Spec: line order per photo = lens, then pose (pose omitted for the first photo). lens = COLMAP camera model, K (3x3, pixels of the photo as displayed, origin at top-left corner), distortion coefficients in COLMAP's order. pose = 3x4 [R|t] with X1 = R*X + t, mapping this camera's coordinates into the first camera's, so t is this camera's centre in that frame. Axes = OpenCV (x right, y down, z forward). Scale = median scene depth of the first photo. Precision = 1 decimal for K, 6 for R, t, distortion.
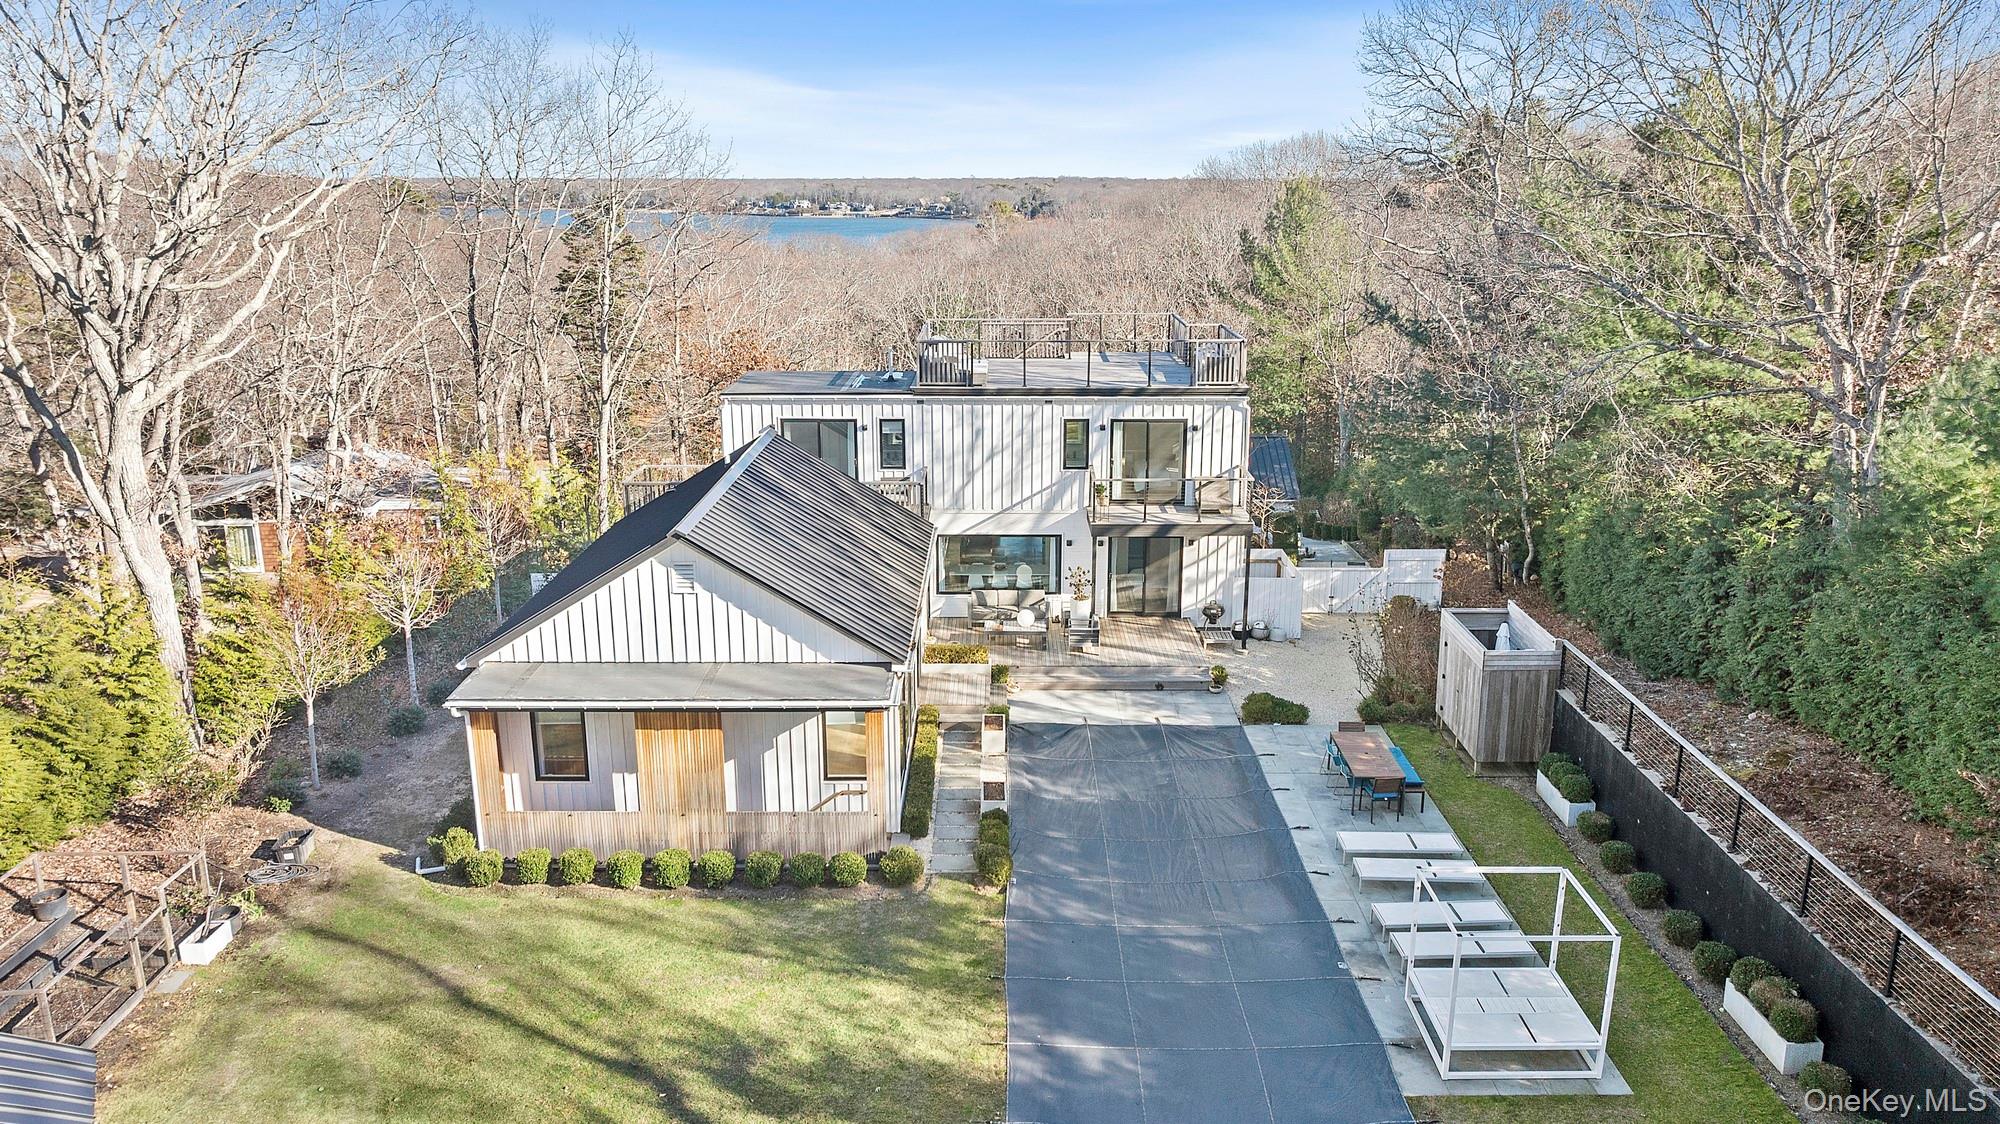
lens RADIAL K [[1398.9, 0, 986.5], [0, 1398.9, 510.4], [0, 0, 1]] dist [-0.011349, -0.003797]
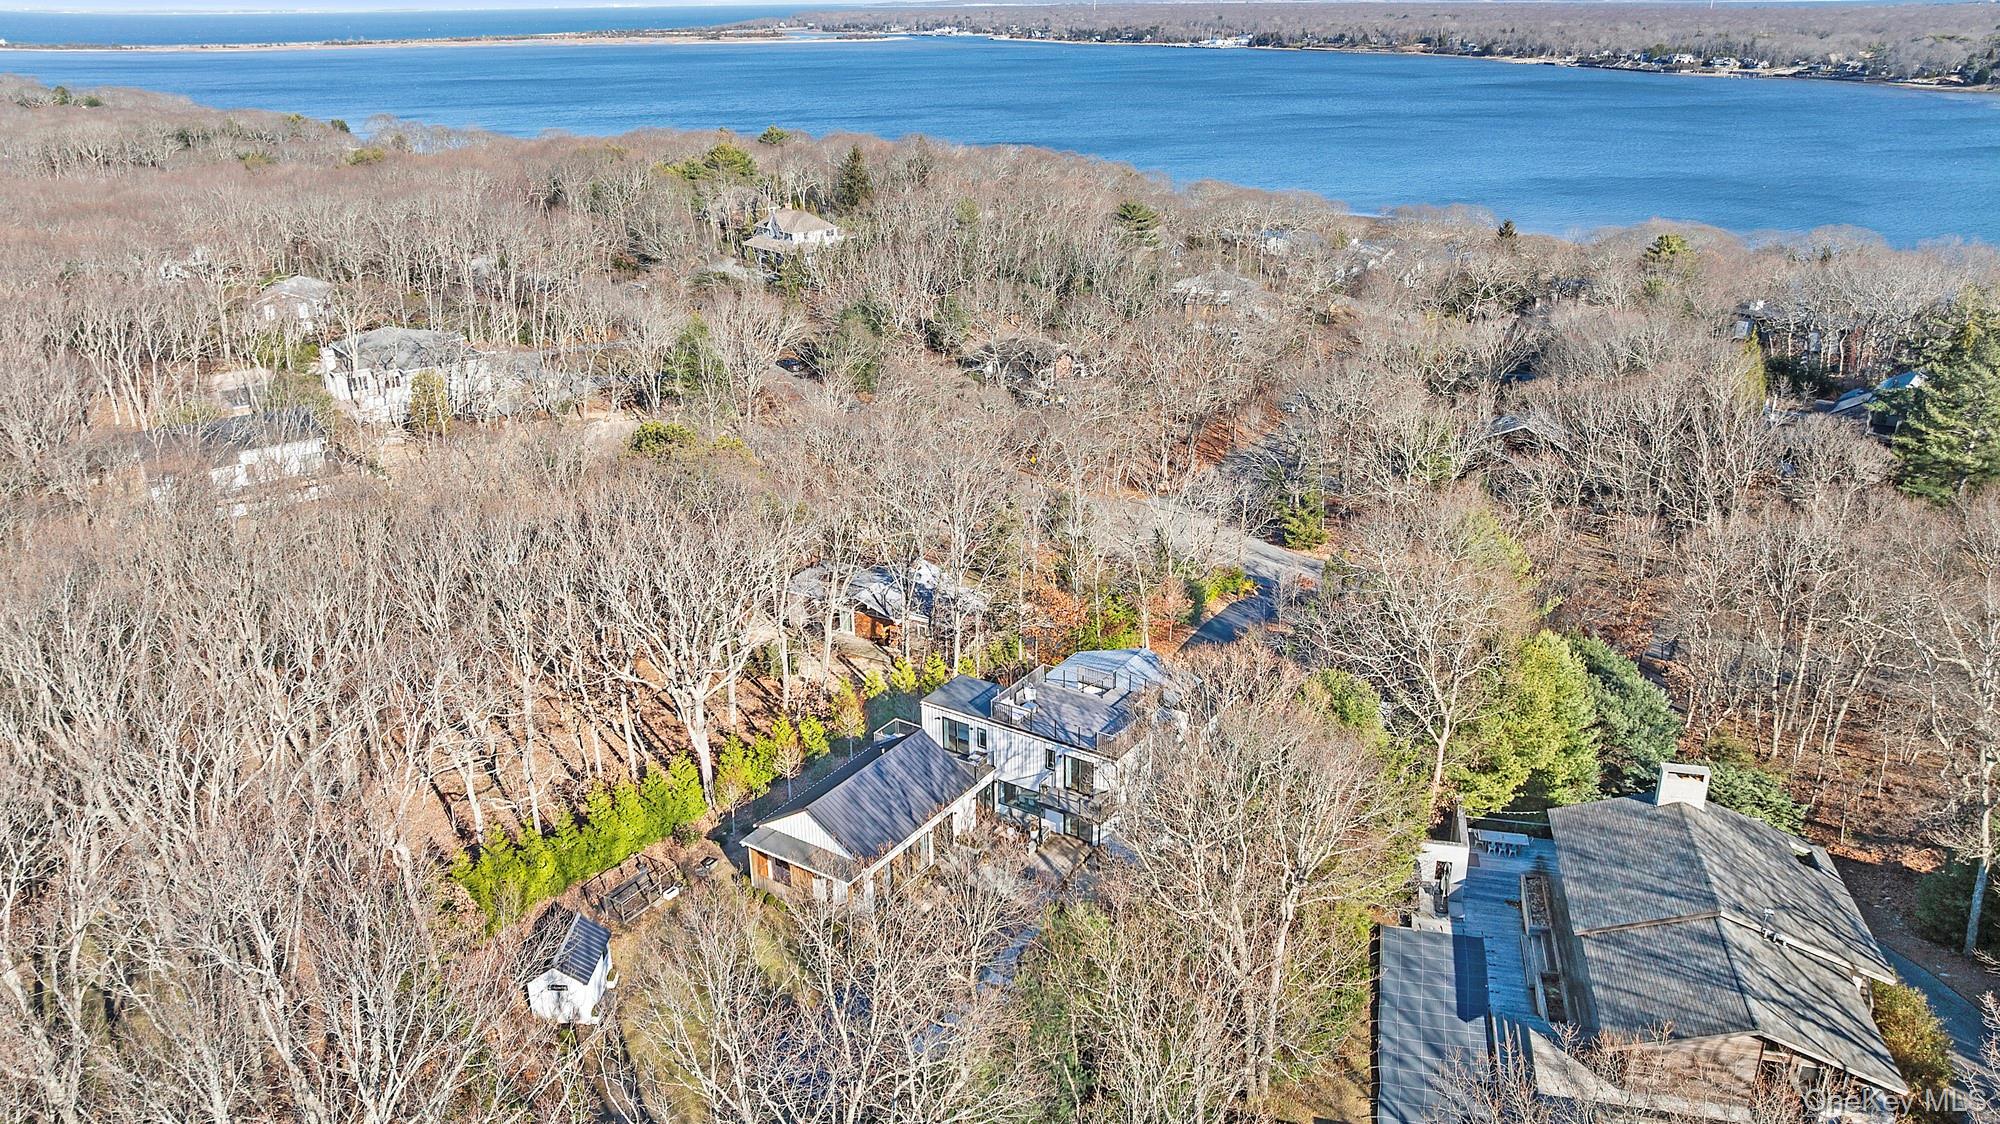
lens RADIAL K [[1409.0, 0, 1000.0], [0, 1409.0, 562.0], [0, 0, 1]] dist [-0.091395, 0.091401]
pose [[0.832623, 0.191527, -0.519669, 1.152098], [-0.108312, 0.976494, 0.186352, -0.797983], [0.543146, -0.098874, 0.833797, -0.901305]]
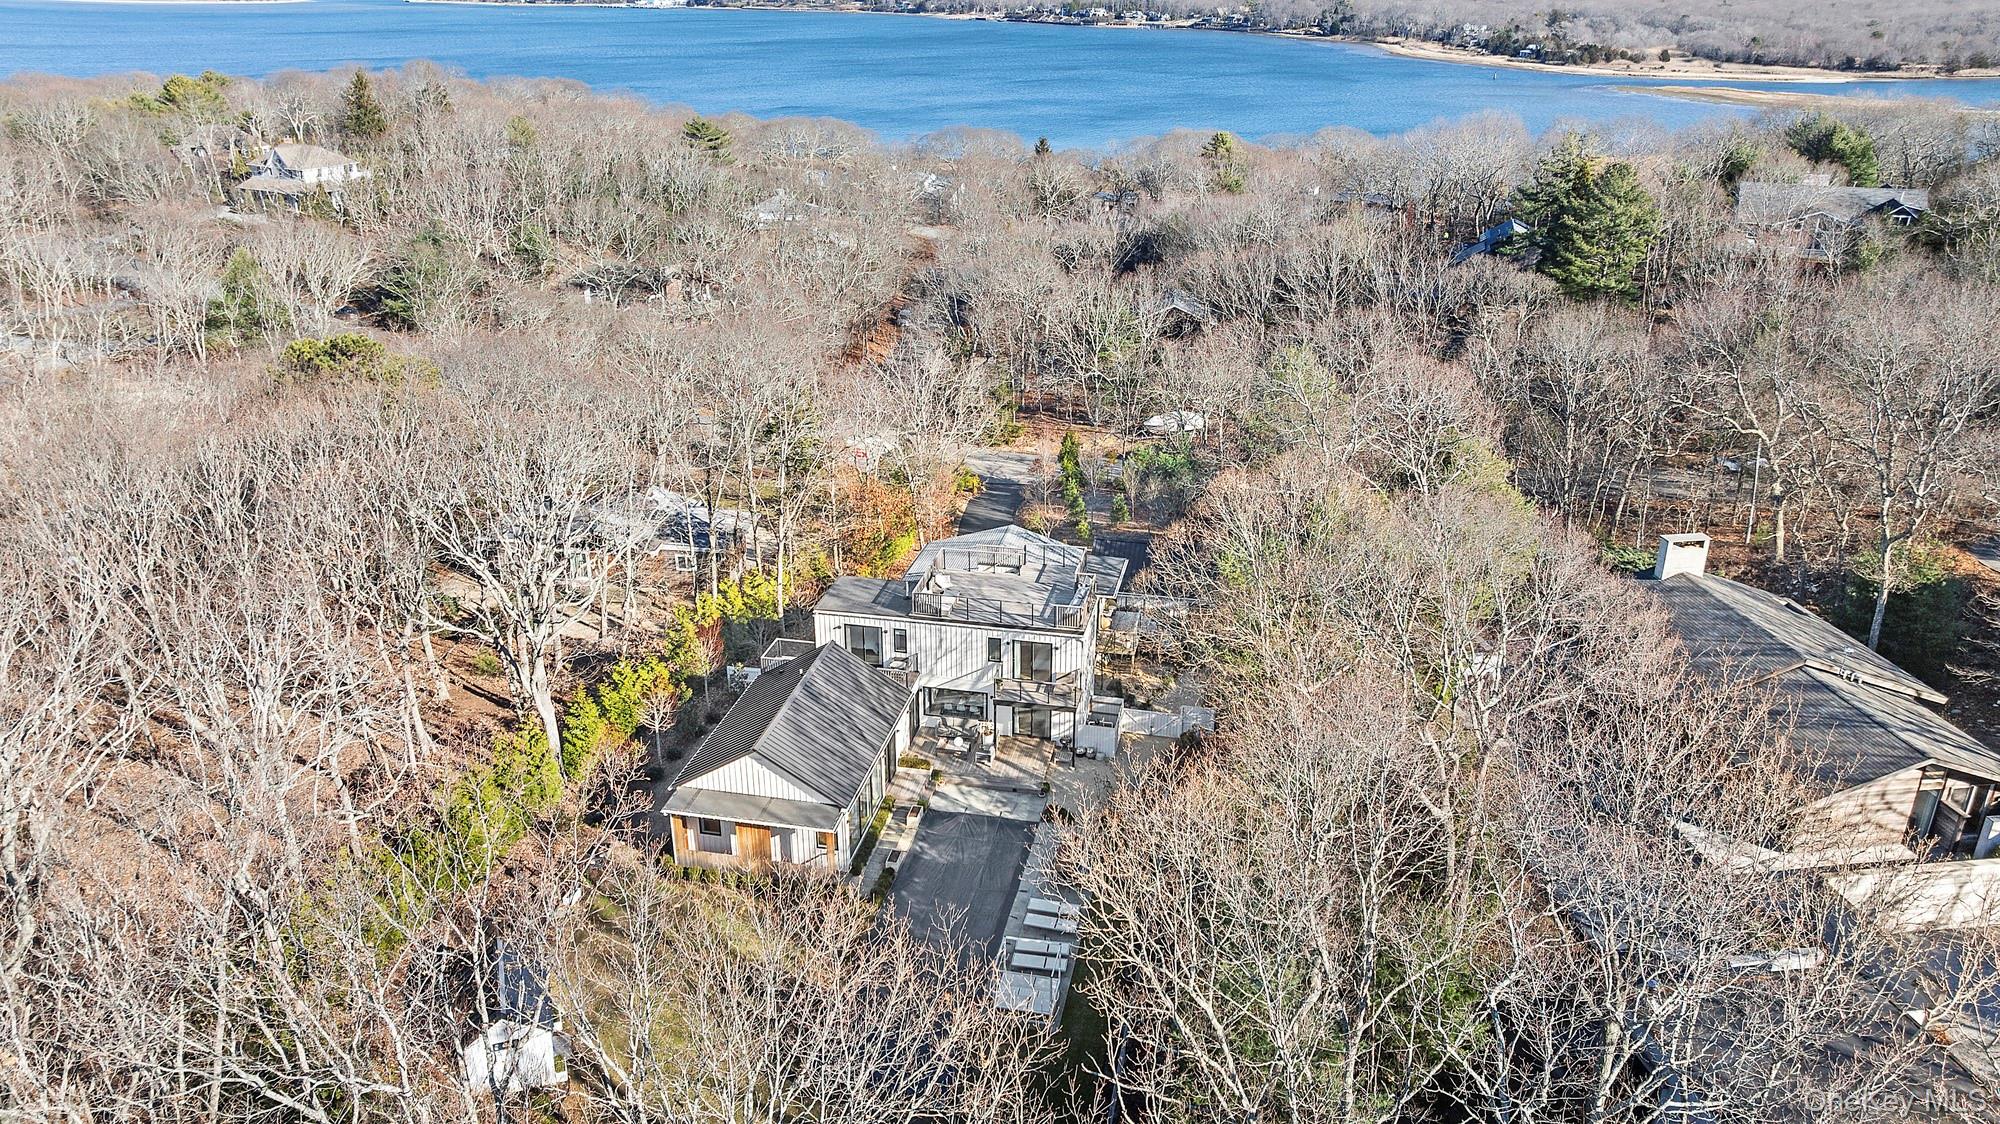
lens RADIAL K [[1382.7, 0, 1000.0], [0, 1382.7, 562.0], [0, 0, 1]] dist [-0.073941, 0.088288]
pose [[0.979666, 0.078363, -0.184699, 0.426296], [-0.043784, 0.981885, 0.184352, -0.530920], [0.195799, -0.172516, 0.965350, -0.797585]]
